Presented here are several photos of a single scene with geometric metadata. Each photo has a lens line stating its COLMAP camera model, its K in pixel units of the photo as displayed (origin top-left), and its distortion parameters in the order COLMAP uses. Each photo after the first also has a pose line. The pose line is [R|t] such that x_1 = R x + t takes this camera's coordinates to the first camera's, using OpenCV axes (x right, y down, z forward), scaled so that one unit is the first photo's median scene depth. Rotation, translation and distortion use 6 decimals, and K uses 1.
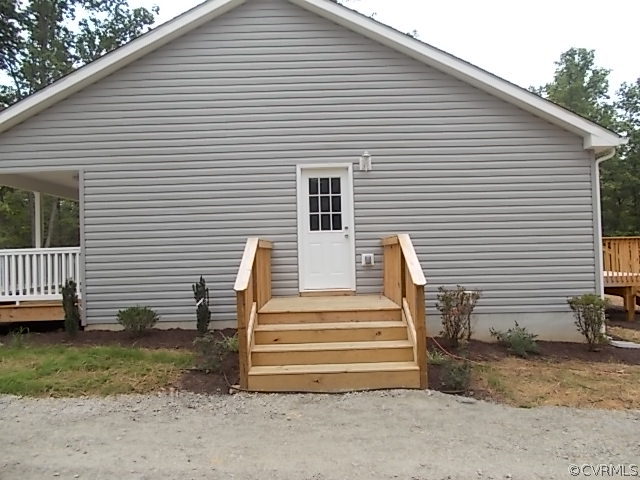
lens RADIAL K [[478.5, 0, 319.4], [0, 478.5, 240.1], [0, 0, 1]] dist [-0.016353, -0.008796]
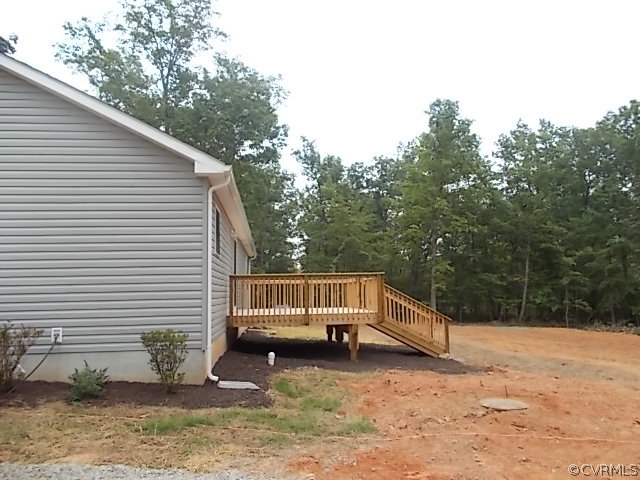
lens RADIAL K [[478.5, 0, 321.0], [0, 478.5, 237.9], [0, 0, 1]] dist [-0.016353, -0.008796]
pose [[0.992189, 0.016831, 0.123604, 0.448667], [-0.005430, 0.995744, -0.092004, 0.012321], [-0.124627, 0.090614, 0.988057, 0.020859]]
